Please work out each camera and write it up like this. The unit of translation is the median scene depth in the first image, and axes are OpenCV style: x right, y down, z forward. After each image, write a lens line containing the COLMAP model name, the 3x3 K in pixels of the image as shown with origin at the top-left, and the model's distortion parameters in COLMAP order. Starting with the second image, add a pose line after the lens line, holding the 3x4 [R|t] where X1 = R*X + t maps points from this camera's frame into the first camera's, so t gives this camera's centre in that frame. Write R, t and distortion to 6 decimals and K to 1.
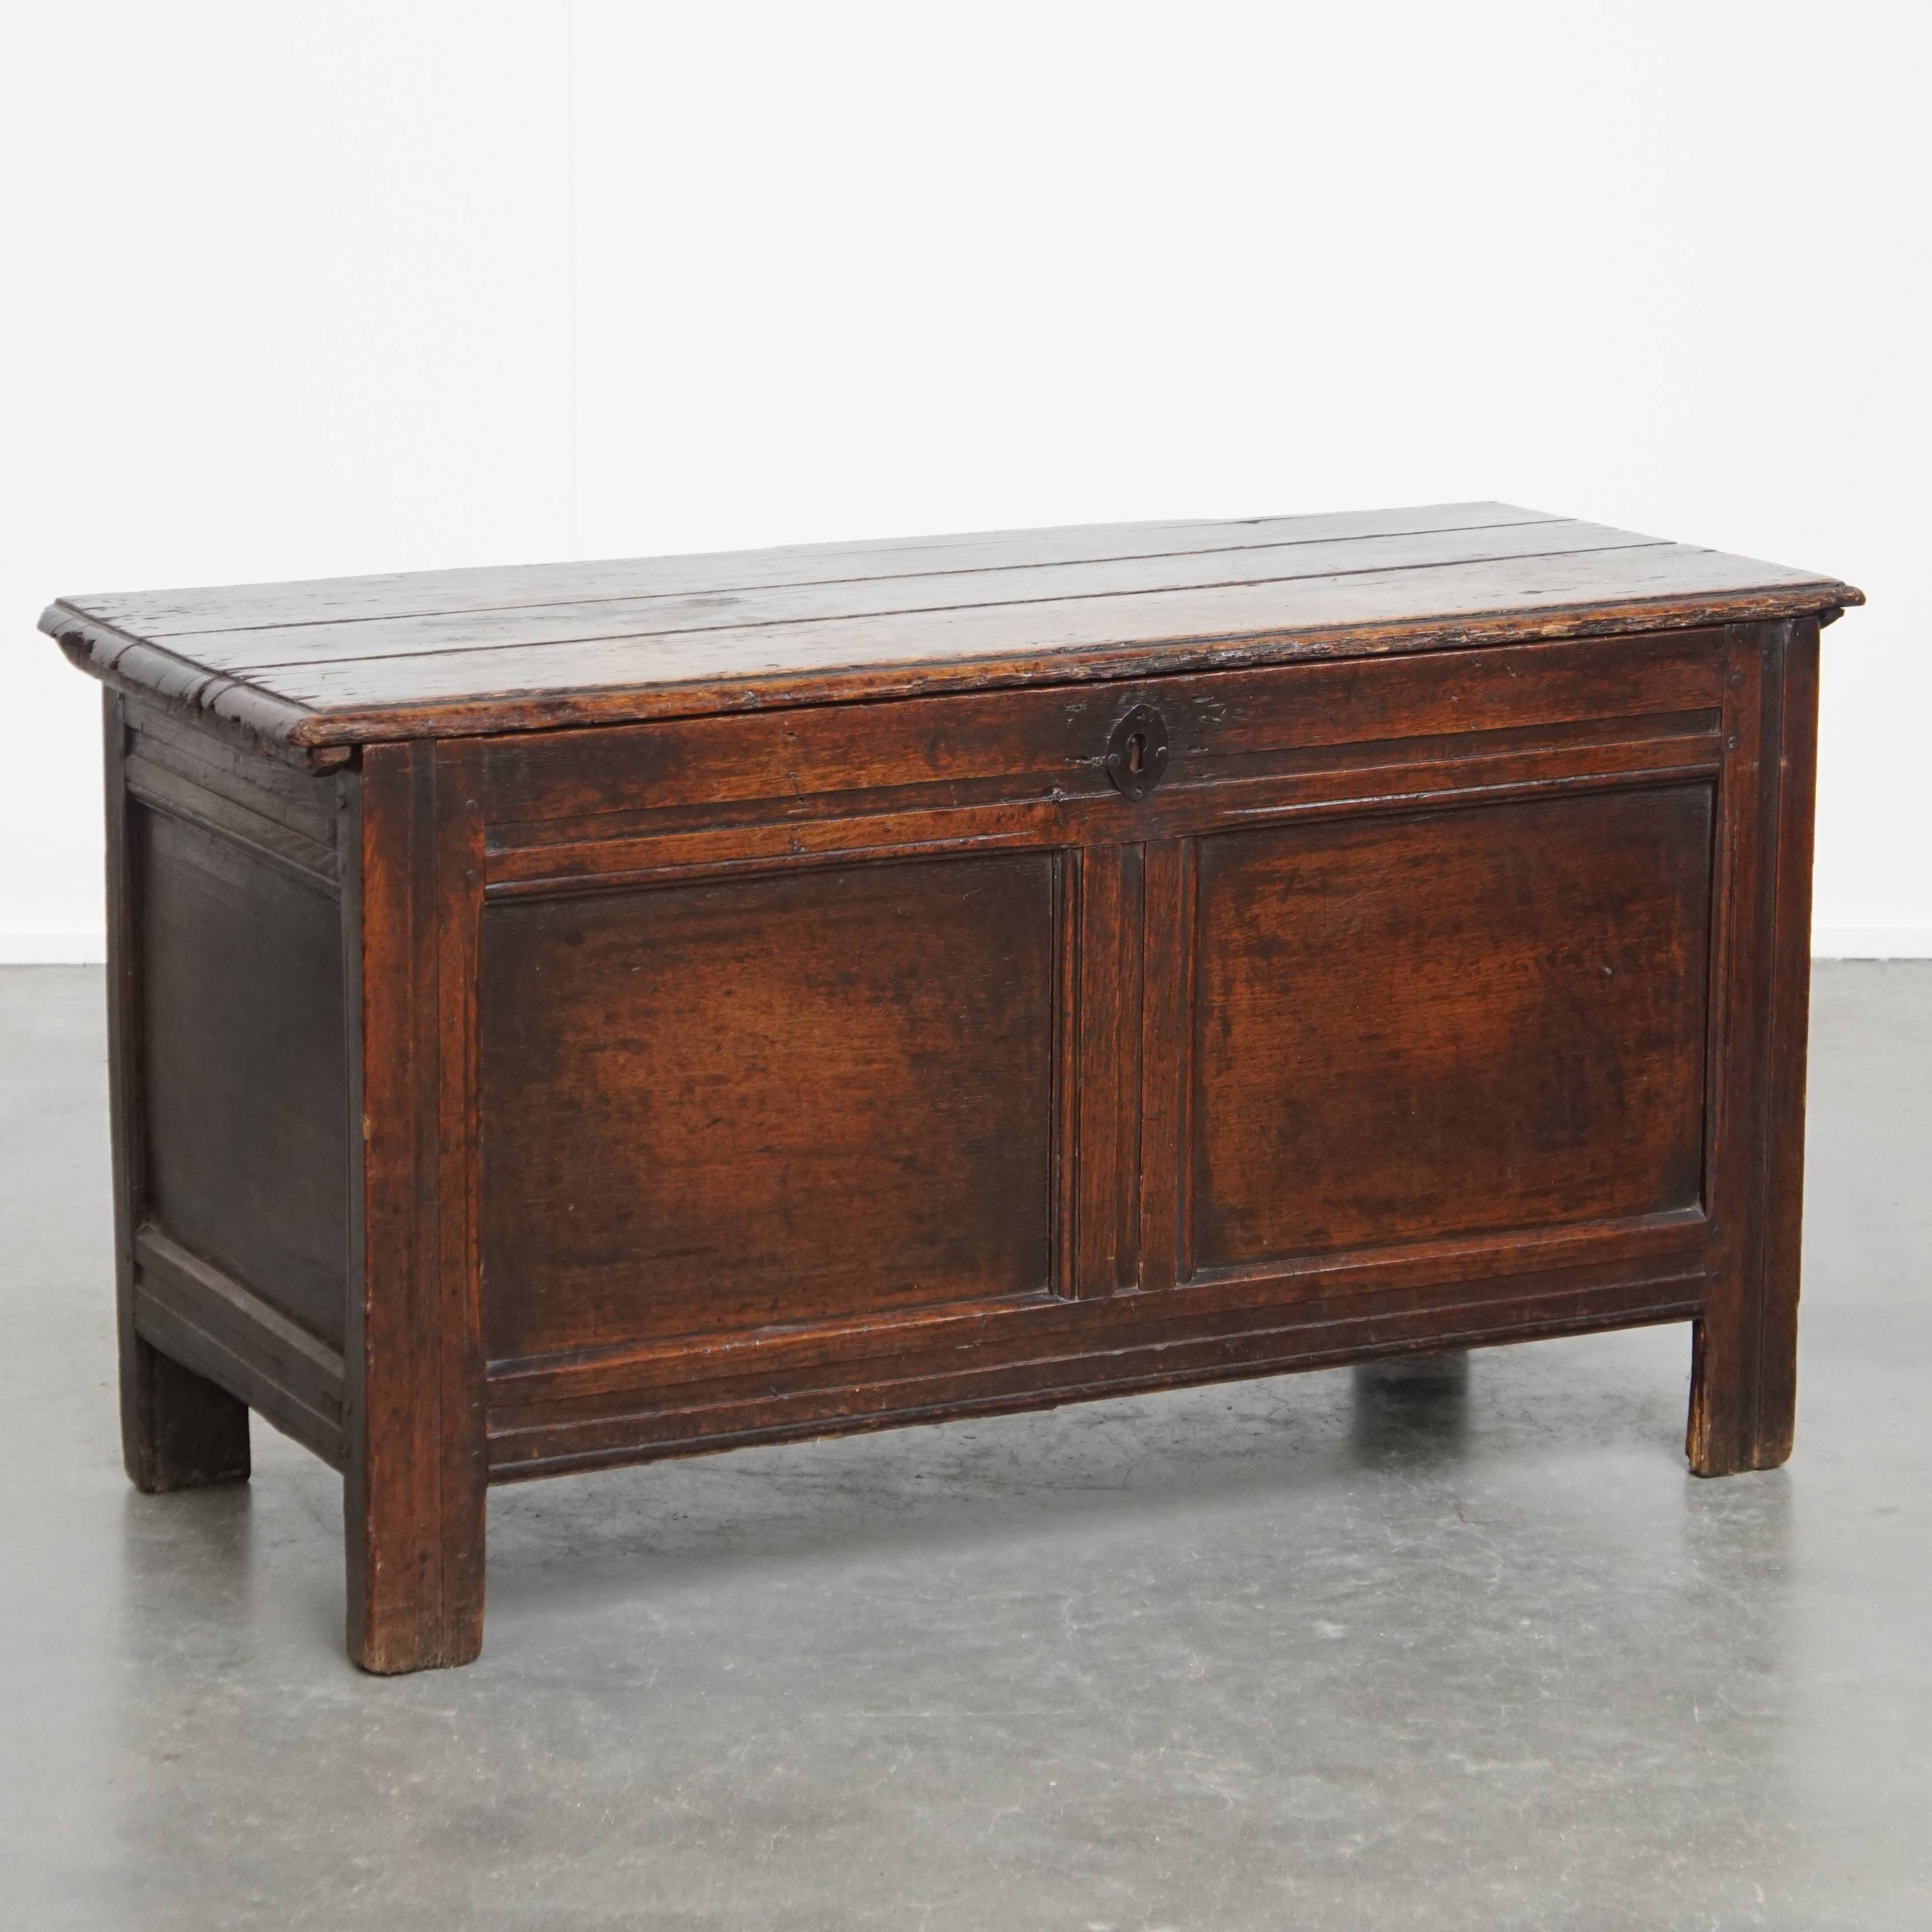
lens RADIAL K [[6179.9, 0, 965.3], [0, 6179.9, 859.2], [0, 0, 1]] dist [0.267176, -0.531945]
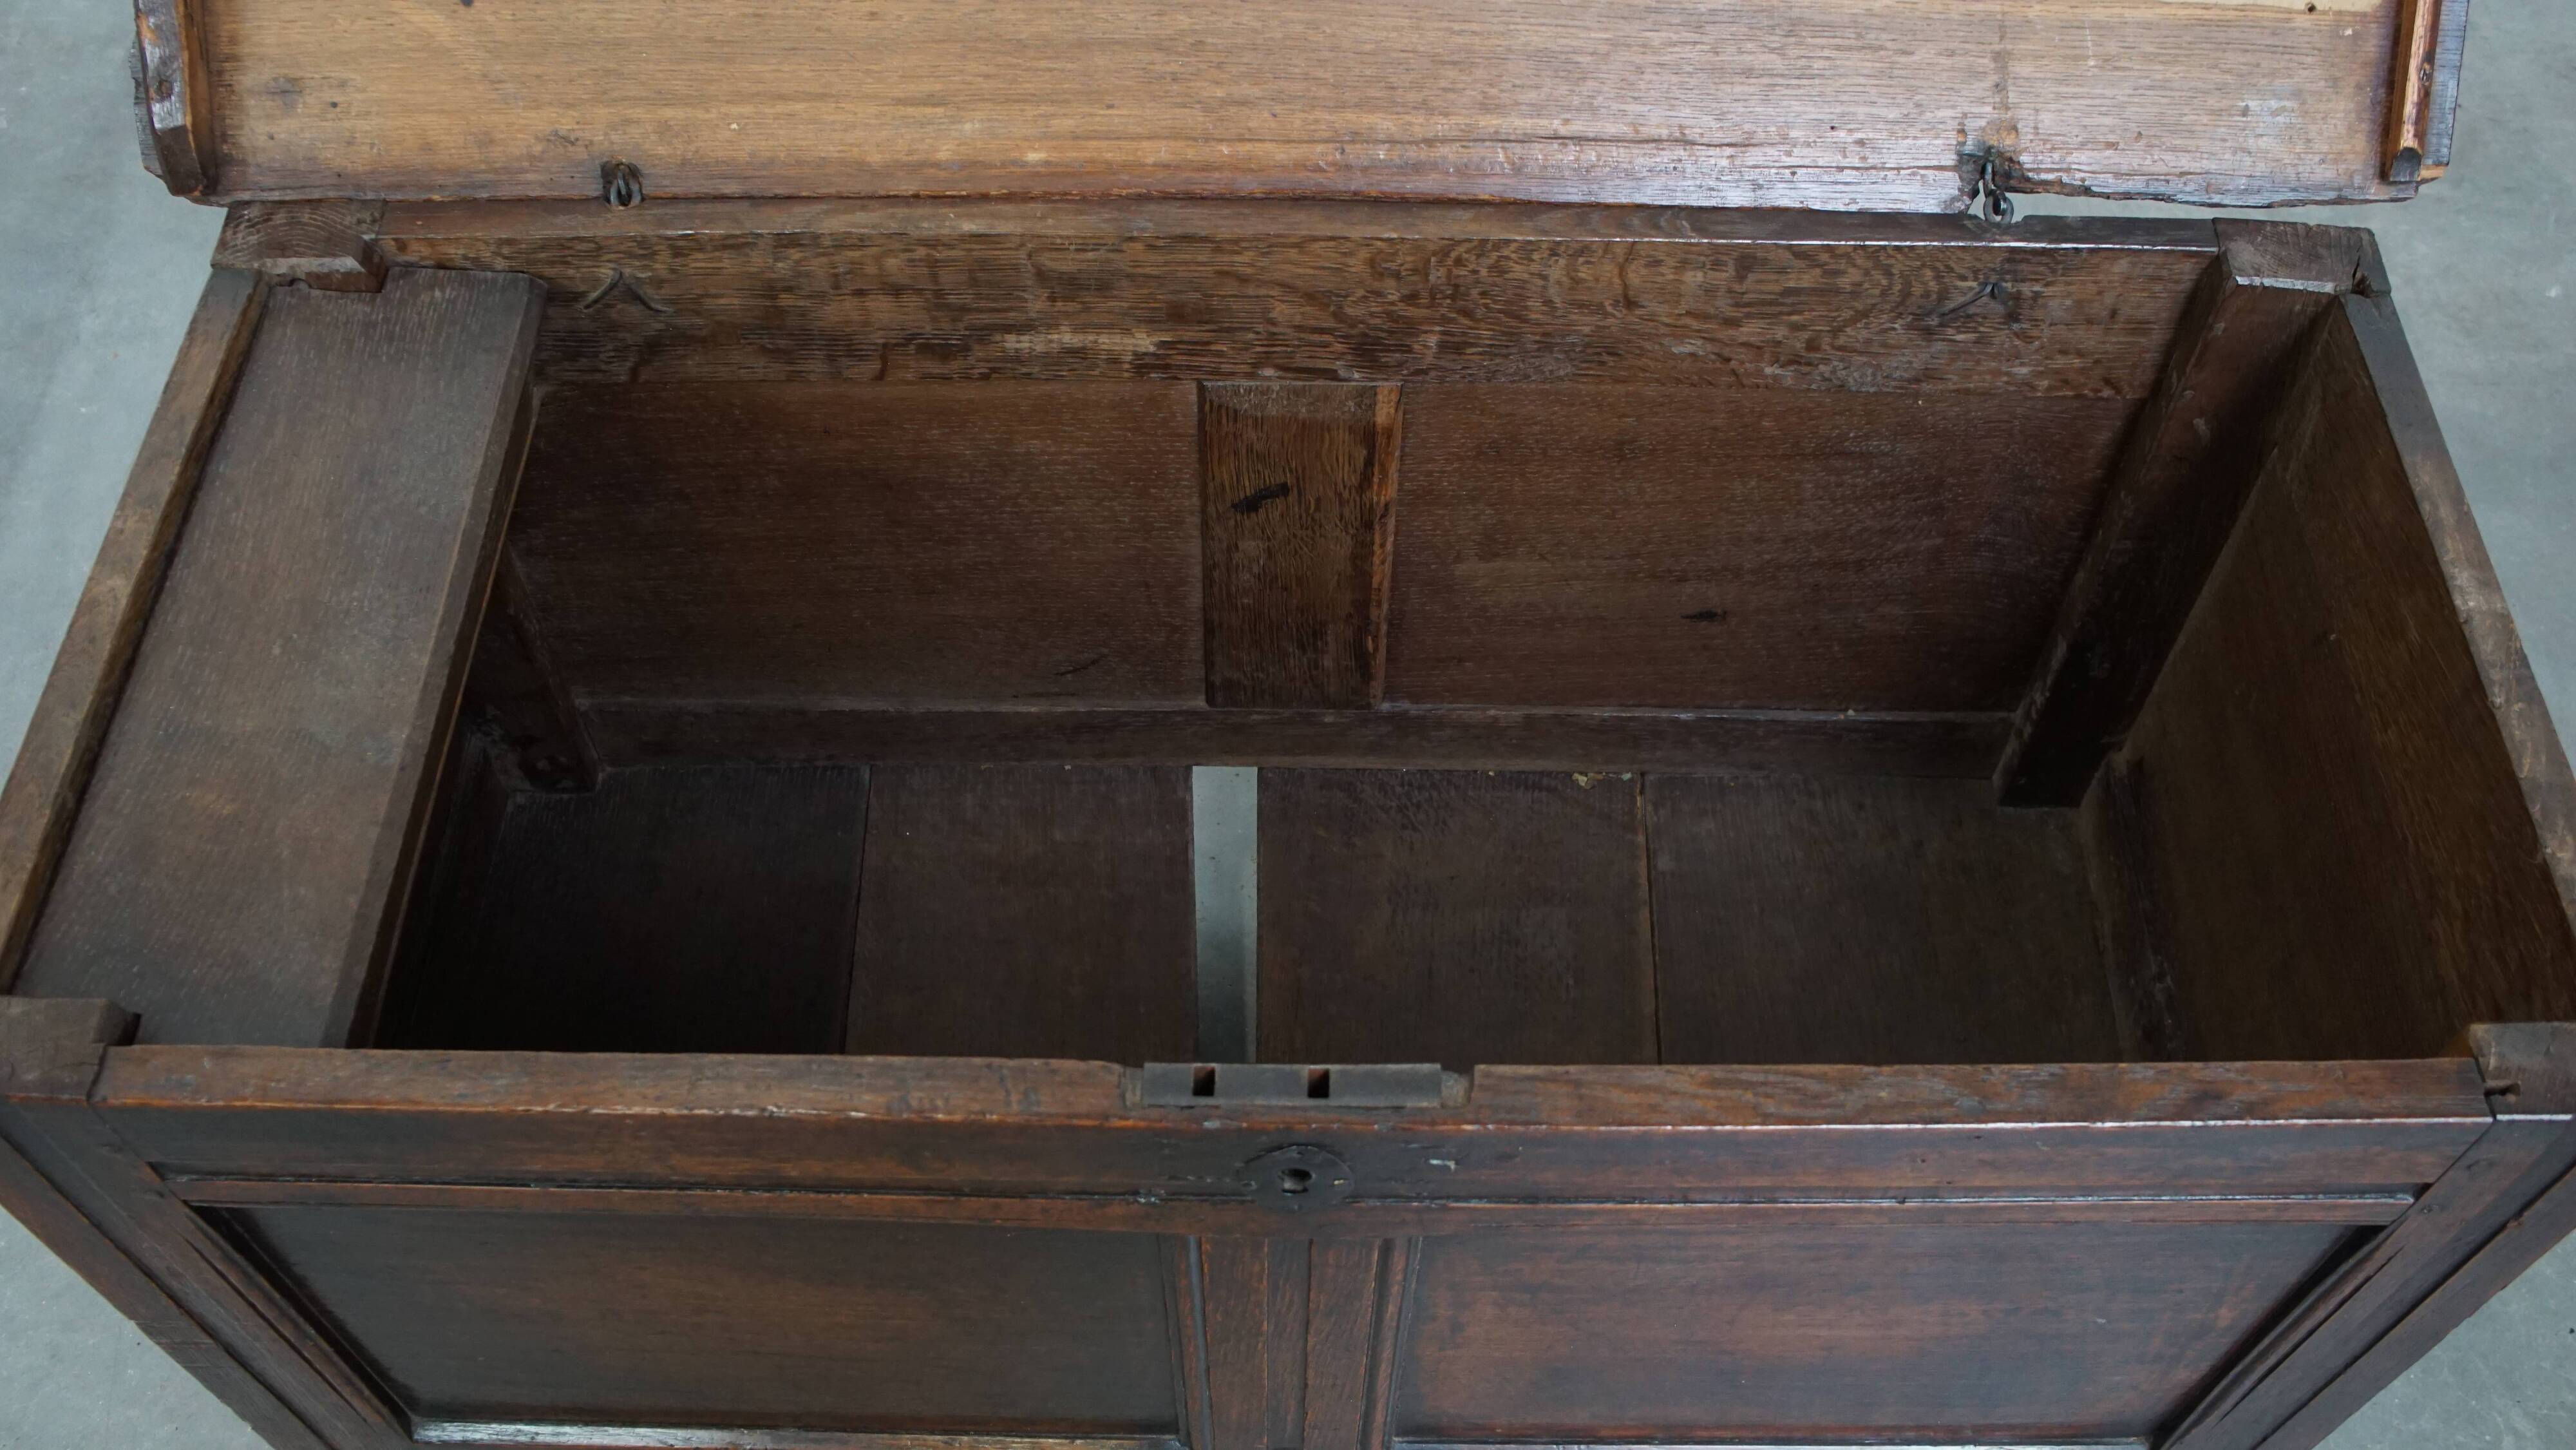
lens RADIAL K [[2351.2, 0, 1316.6], [0, 2351.2, 723.8], [0, 0, 1]] dist [-0.133228, 0.182767]
pose [[0.894037, 0.373313, -0.247660, 0.067924], [-0.096815, 0.700757, 0.706801, -0.203651], [0.437407, -0.607929, 0.662645, 0.867138]]
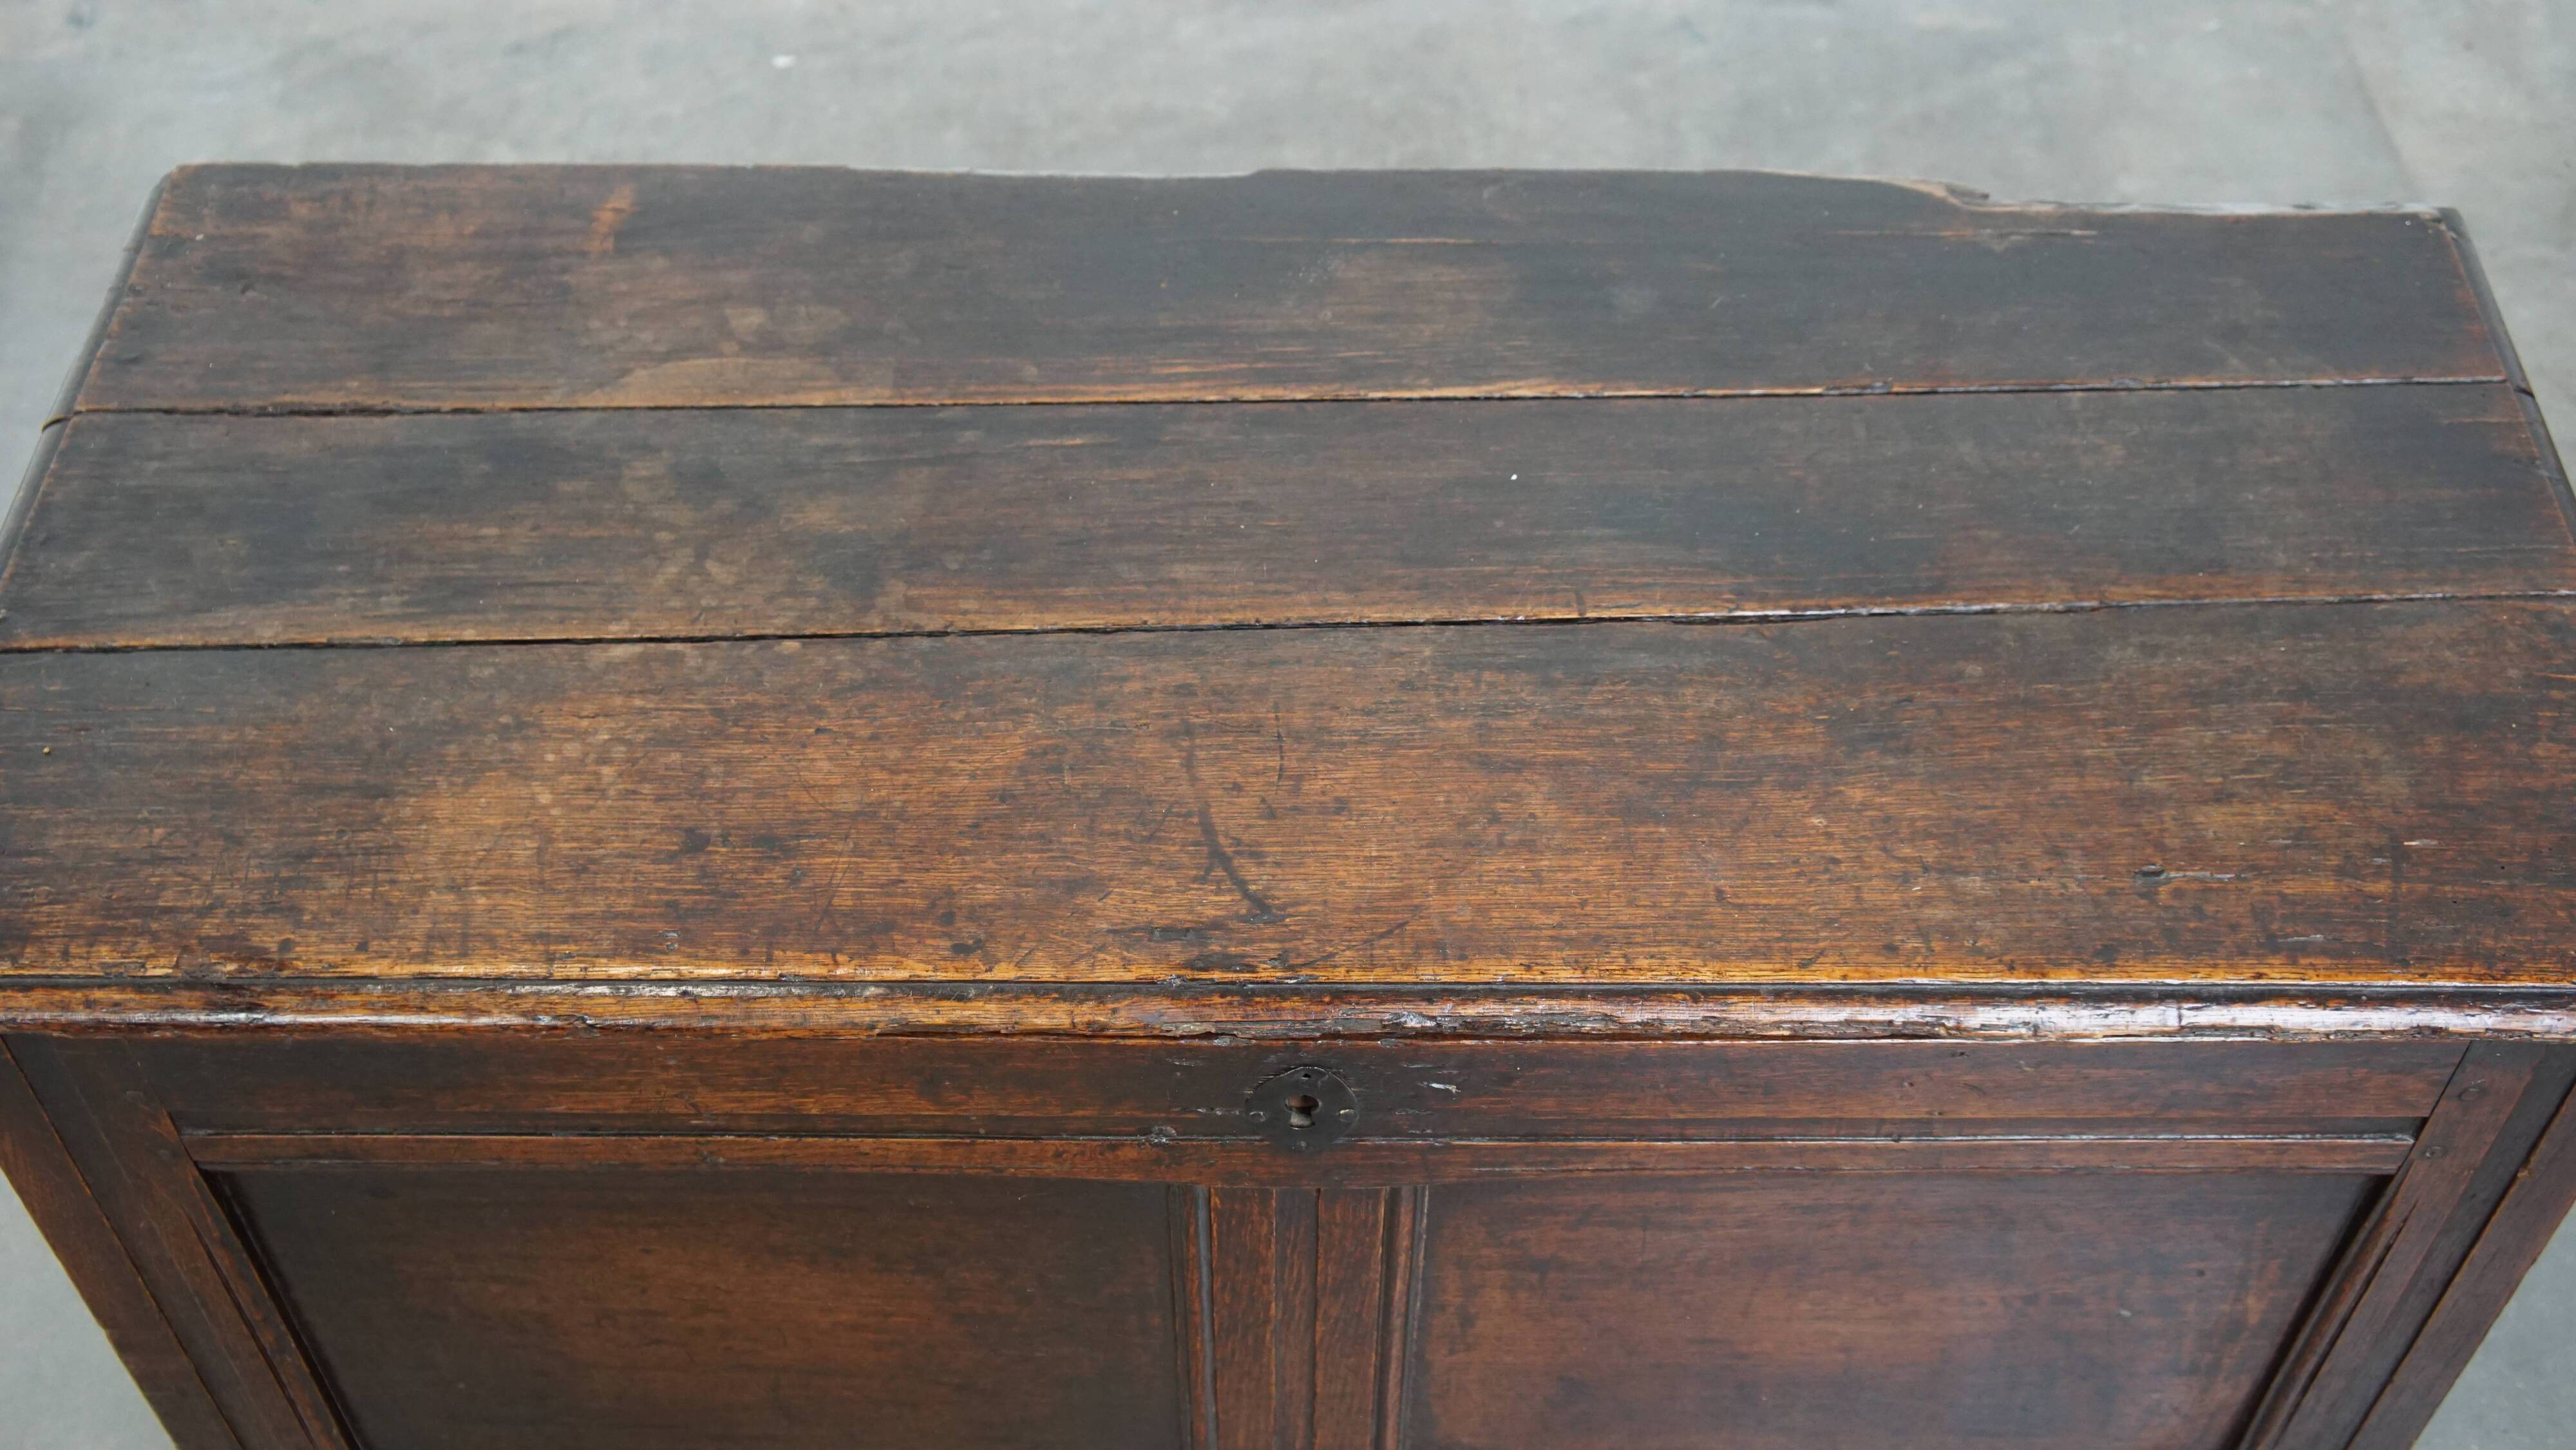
lens RADIAL K [[2844.7, 0, 1315.3], [0, 2844.7, 722.1], [0, 0, 1]] dist [-0.019881, 0.215546]
pose [[0.895398, 0.340738, -0.286634, 0.095348], [-0.090357, 0.769389, 0.632357, -0.222145], [0.436002, -0.540313, 0.719698, 0.807462]]
